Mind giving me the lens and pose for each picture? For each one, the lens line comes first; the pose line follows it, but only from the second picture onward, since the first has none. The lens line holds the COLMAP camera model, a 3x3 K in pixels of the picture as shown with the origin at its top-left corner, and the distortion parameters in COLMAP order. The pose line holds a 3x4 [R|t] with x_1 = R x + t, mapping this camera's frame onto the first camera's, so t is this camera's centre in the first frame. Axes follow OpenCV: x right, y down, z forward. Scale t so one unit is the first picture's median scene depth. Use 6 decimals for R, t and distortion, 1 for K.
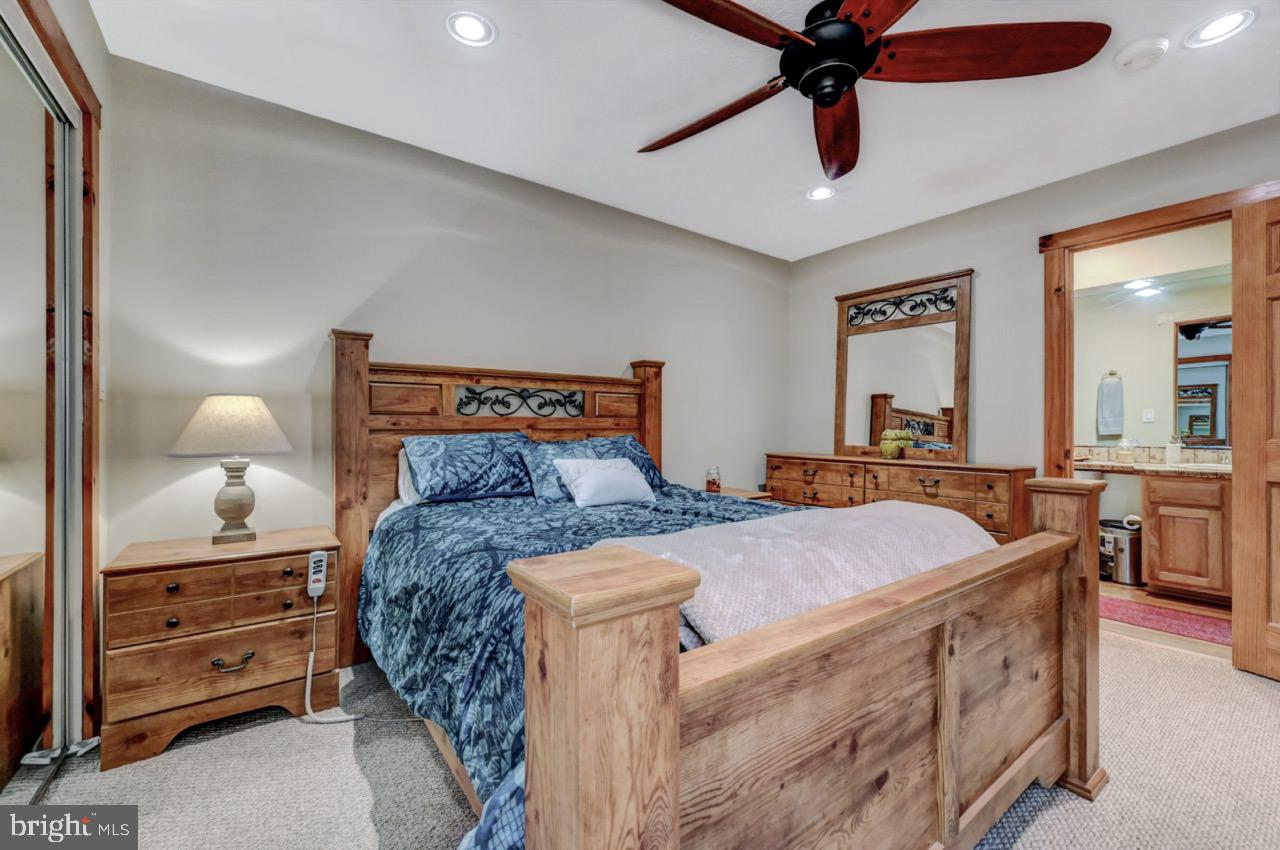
lens RADIAL K [[516.5, 0, 639.7], [0, 516.5, 425.6], [0, 0, 1]] dist [-0.000493, 0.000900]
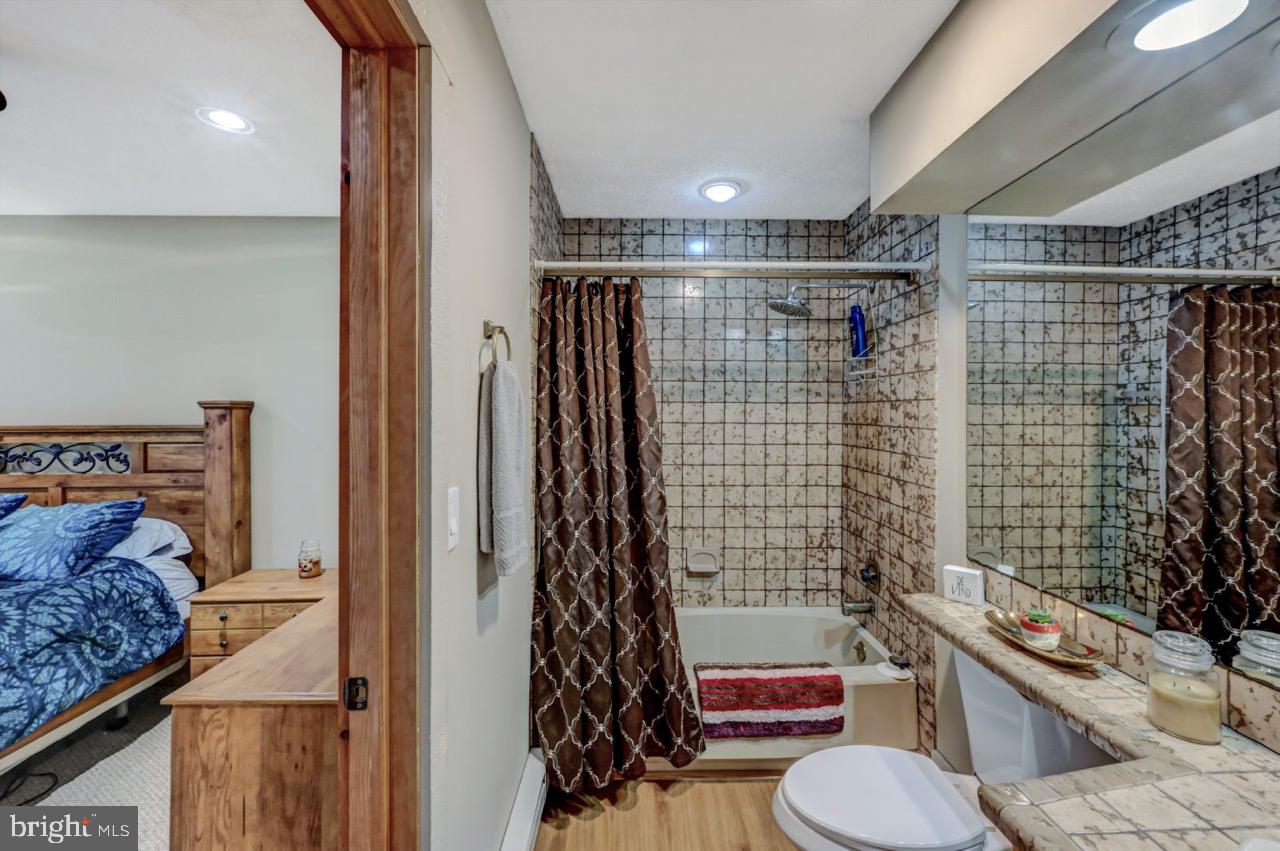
lens RADIAL K [[516.5, 0, 643.1], [0, 516.5, 412.7], [0, 0, 1]] dist [-0.000493, 0.000900]
pose [[0.819277, -0.009392, -0.573321, 1.052418], [0.006565, 0.999954, -0.007000, -0.101776], [0.573360, 0.001971, 0.819301, 0.759765]]
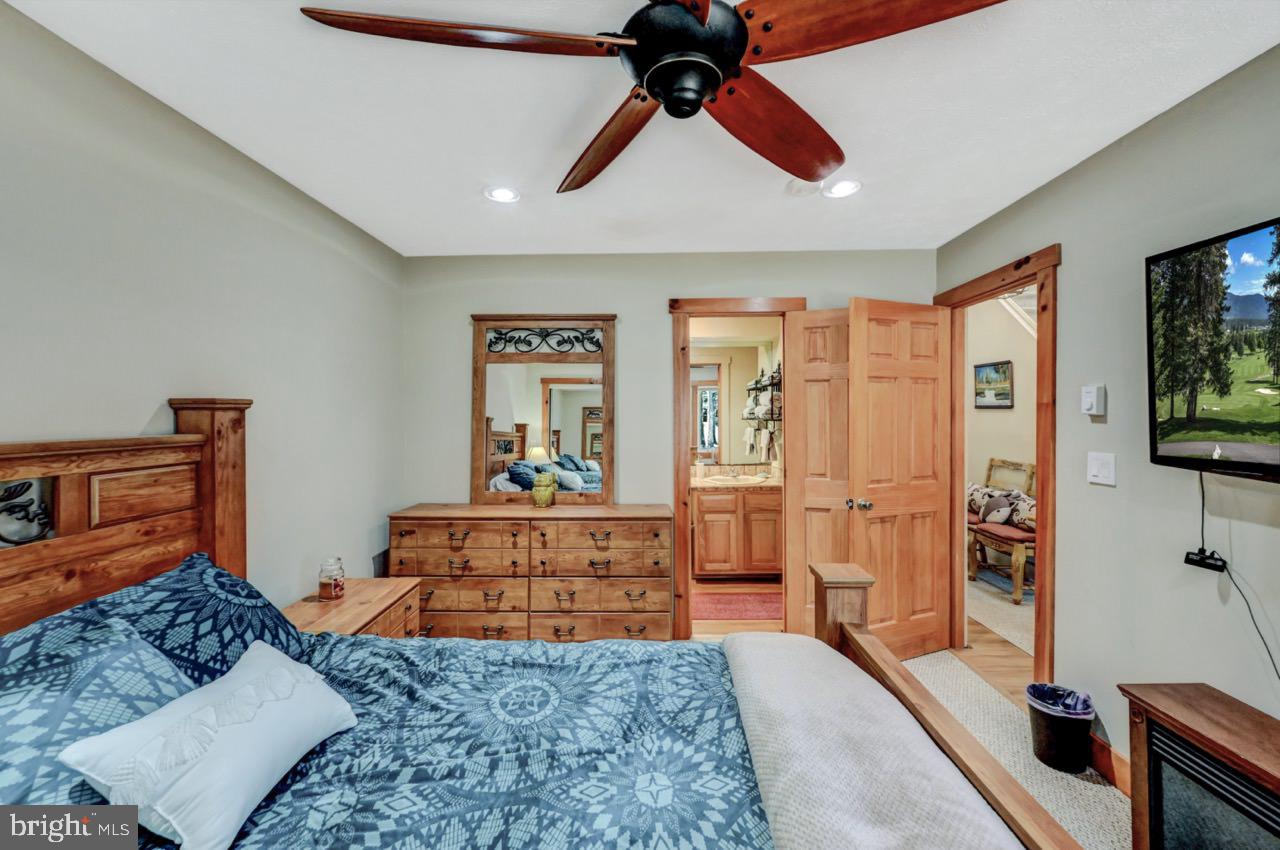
lens RADIAL K [[516.5, 0, 635.0], [0, 516.5, 413.7], [0, 0, 1]] dist [-0.000493, 0.000900]
pose [[0.620511, -0.008912, 0.784147, -0.141380], [0.005190, 0.999960, 0.007257, -0.116415], [-0.784180, -0.000433, 0.620533, 0.339633]]
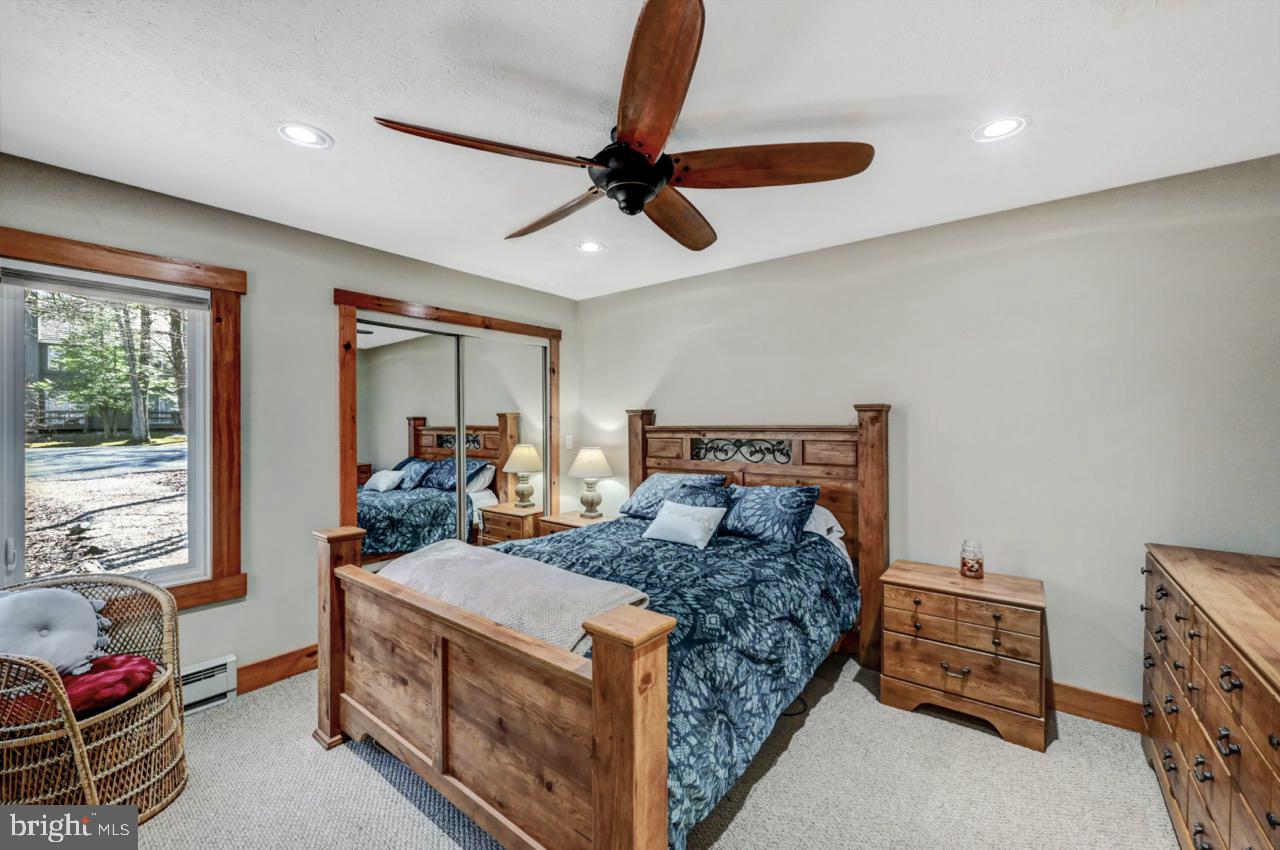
lens RADIAL K [[516.5, 0, 635.4], [0, 516.5, 423.7], [0, 0, 1]] dist [-0.000493, 0.000900]
pose [[0.254428, -0.003644, -0.967085, 0.811121], [0.003728, 0.999989, -0.002788, -0.094860], [0.967085, -0.002896, 0.254438, 0.406594]]
